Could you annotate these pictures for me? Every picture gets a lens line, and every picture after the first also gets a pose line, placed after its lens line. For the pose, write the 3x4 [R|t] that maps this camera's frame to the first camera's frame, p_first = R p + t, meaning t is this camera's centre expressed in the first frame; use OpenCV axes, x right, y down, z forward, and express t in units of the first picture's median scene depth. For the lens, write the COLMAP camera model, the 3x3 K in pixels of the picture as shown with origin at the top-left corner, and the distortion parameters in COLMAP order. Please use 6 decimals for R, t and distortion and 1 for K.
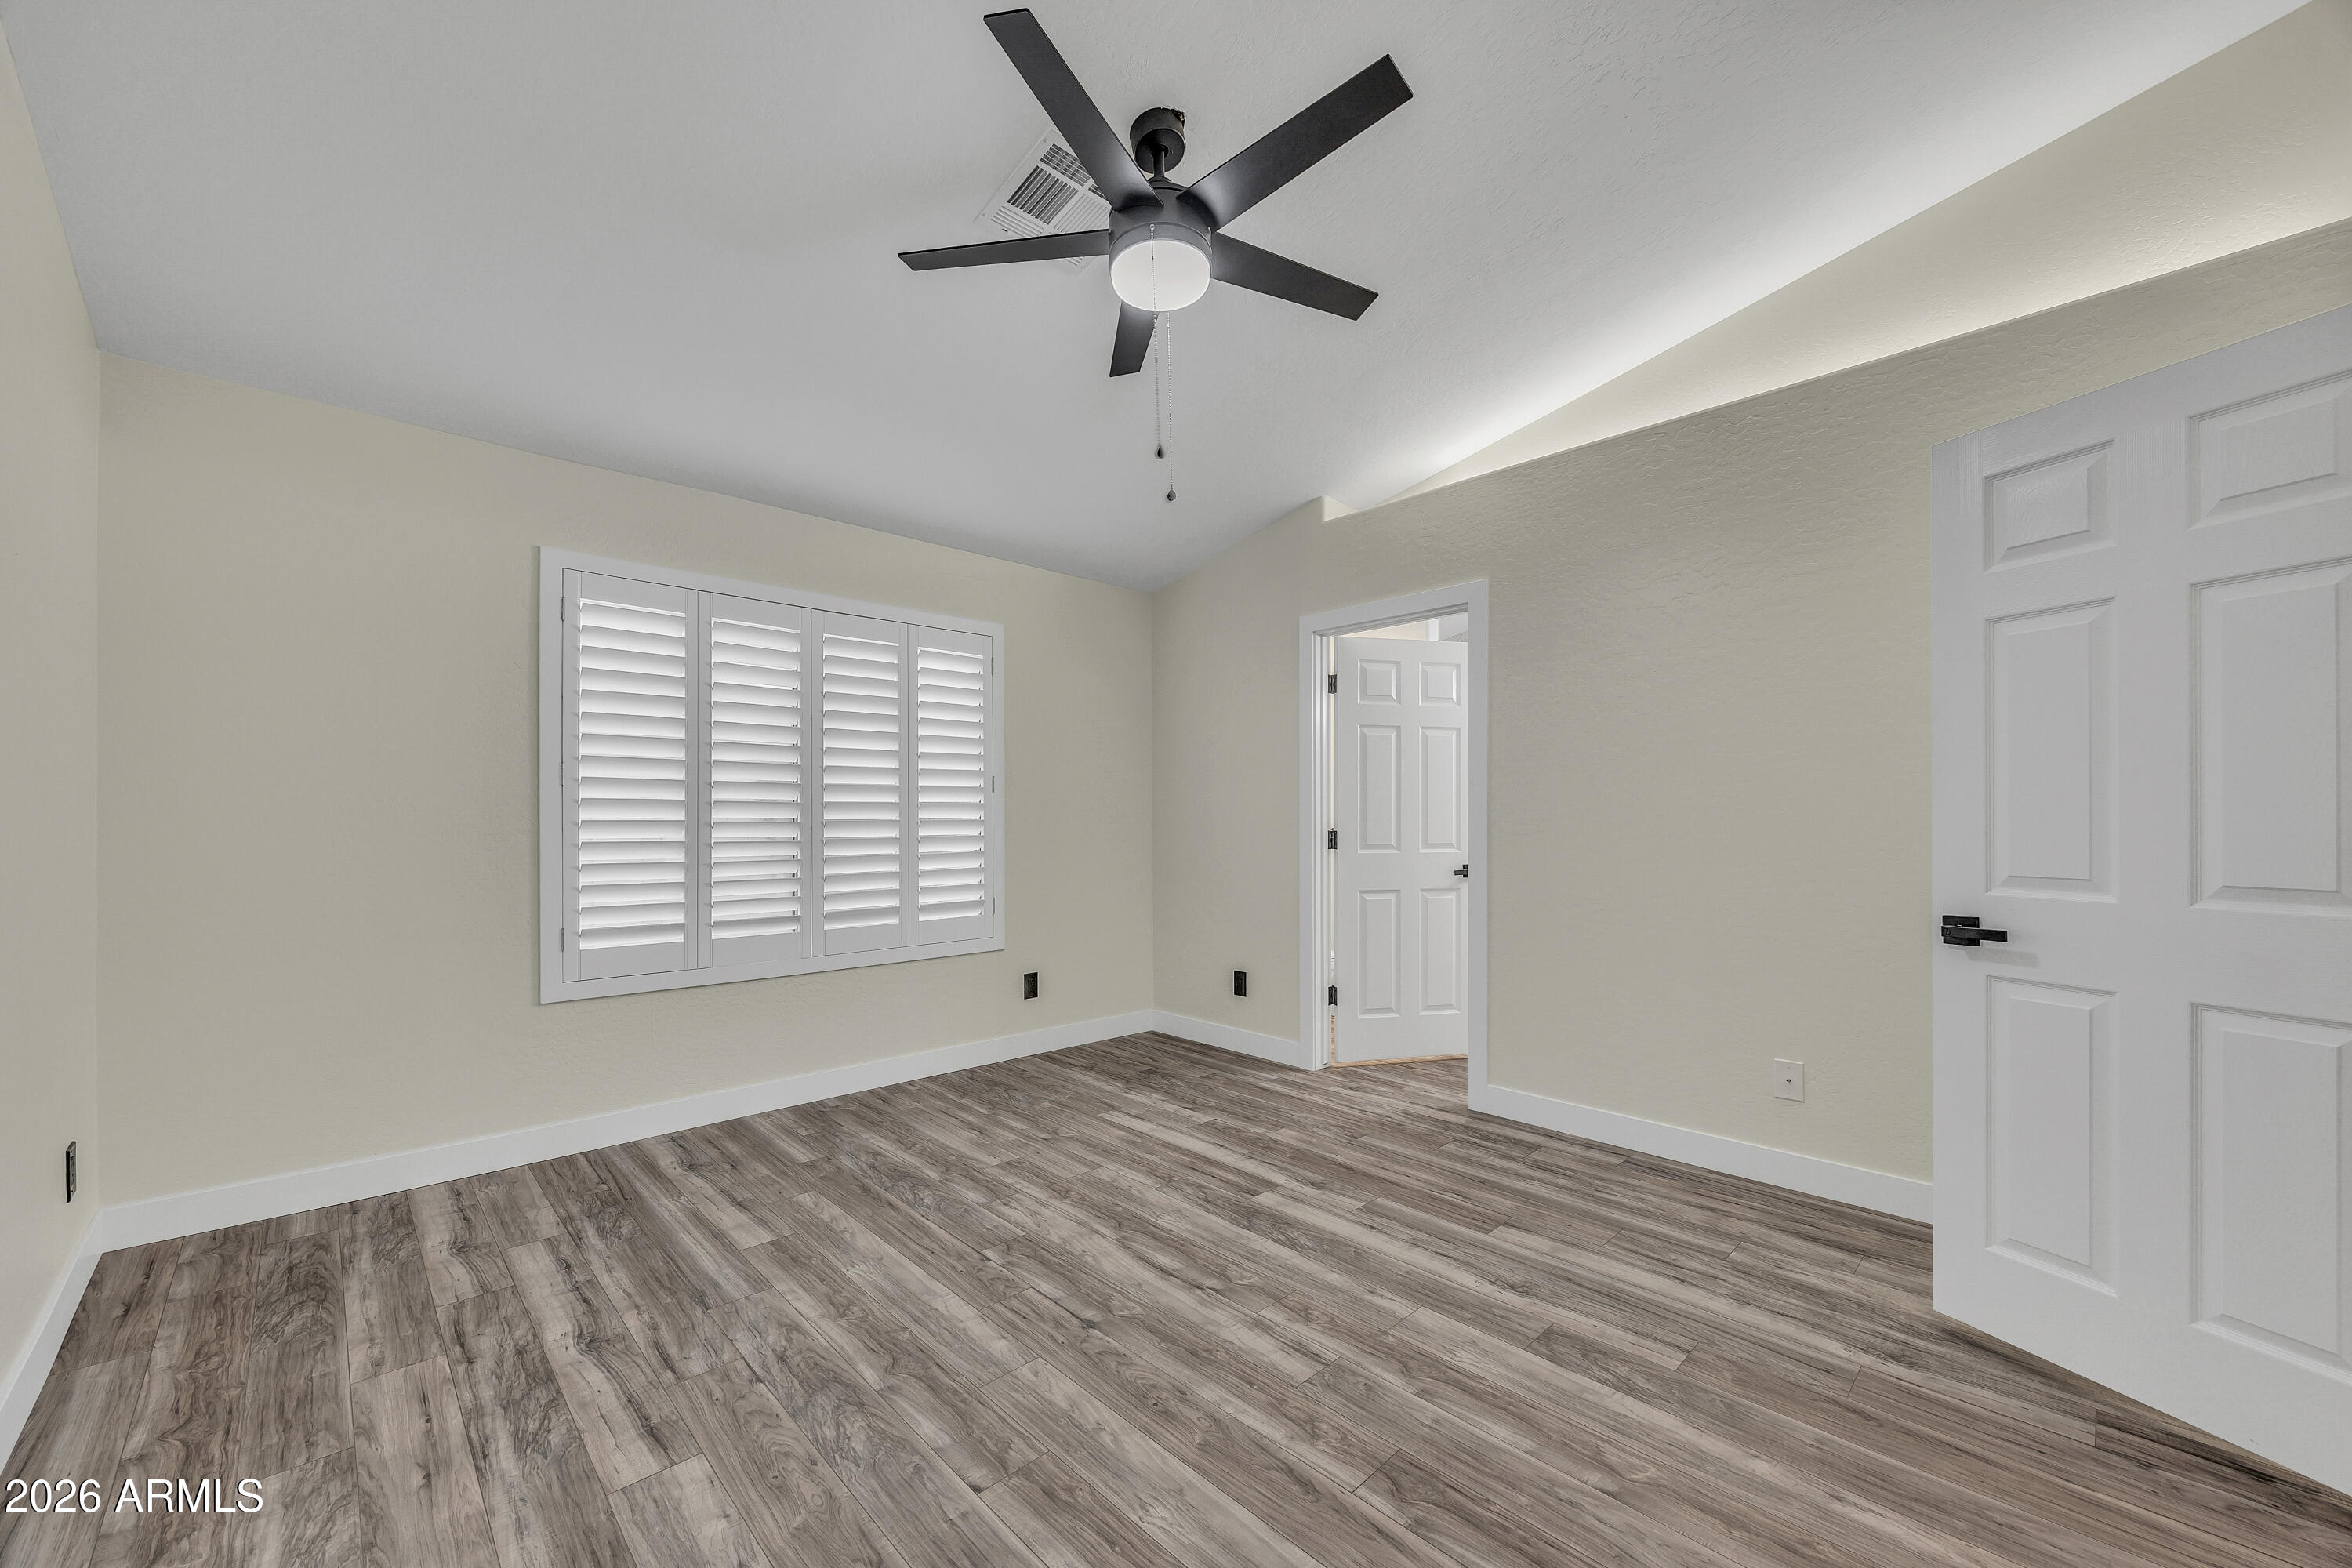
lens RADIAL K [[895.1, 0, 1144.0], [0, 895.1, 825.1], [0, 0, 1]] dist [0.000972, -0.000003]
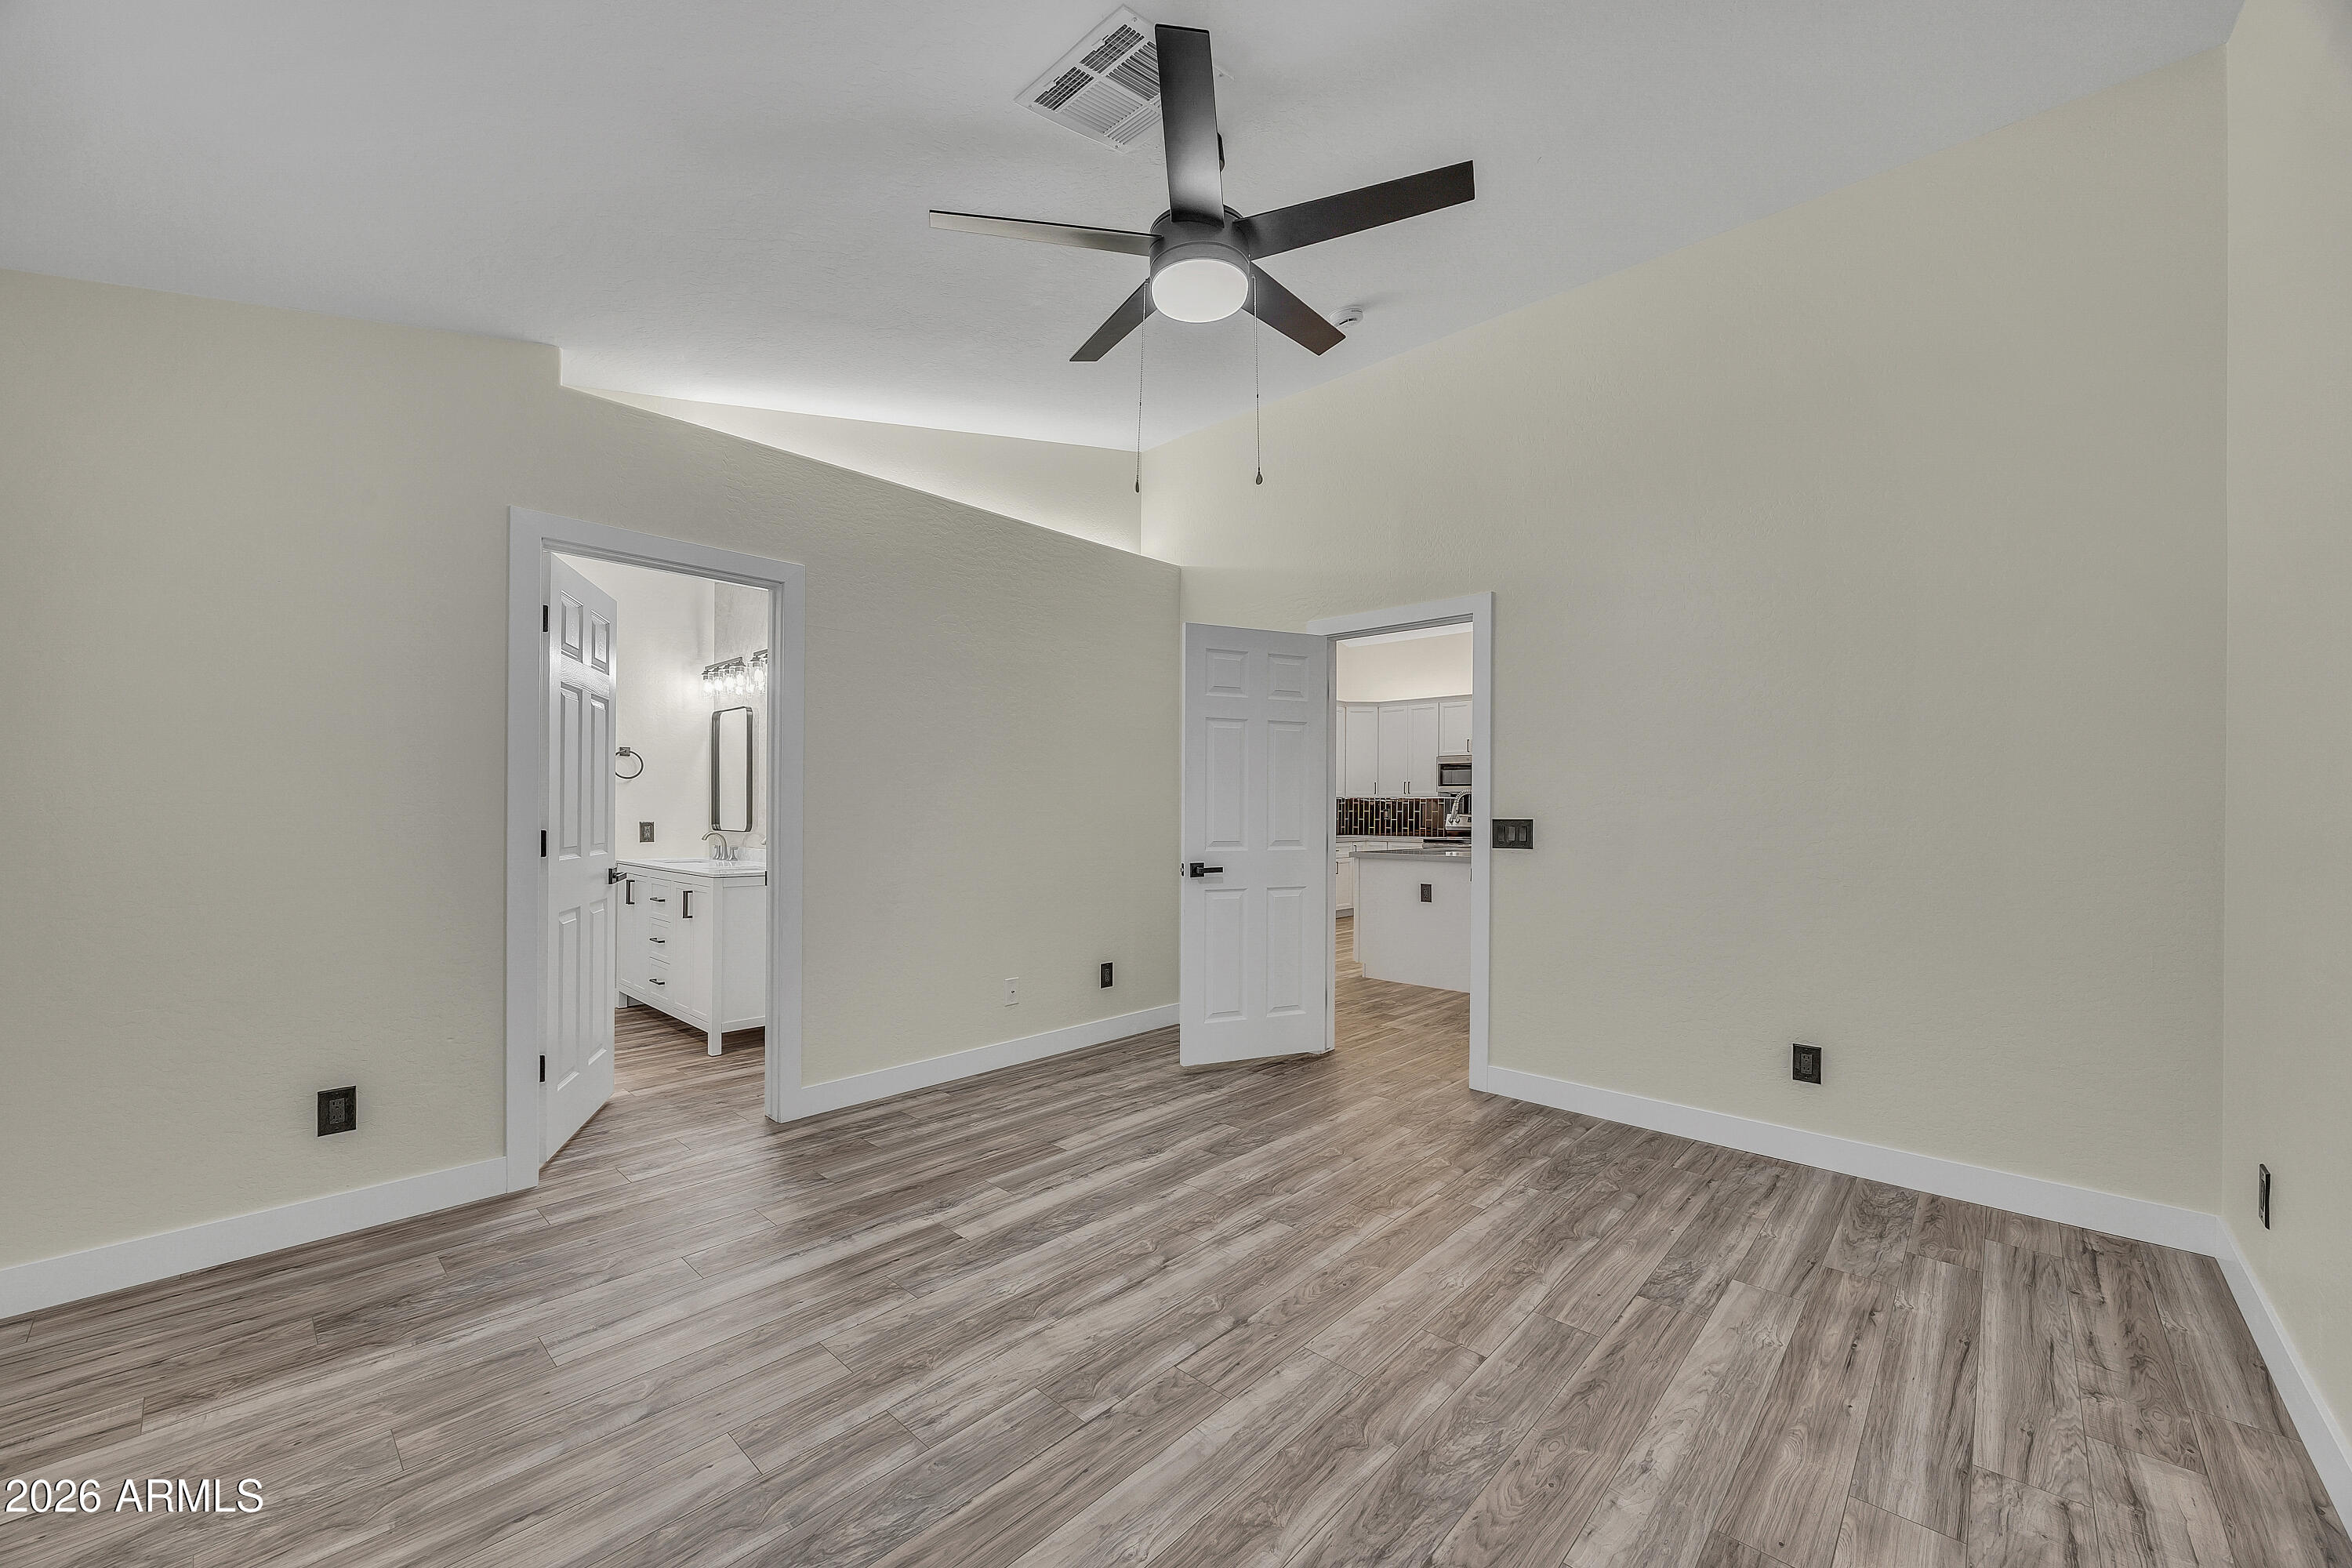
lens RADIAL K [[914.3, 0, 1169.8], [0, 914.3, 798.0], [0, 0, 1]] dist [-0.000337, -0.000016]
pose [[-0.081037, 0.016403, 0.996576, -0.908035], [0.000568, 0.999865, -0.016411, -0.008708], [-0.996711, -0.000764, -0.081036, 0.977334]]
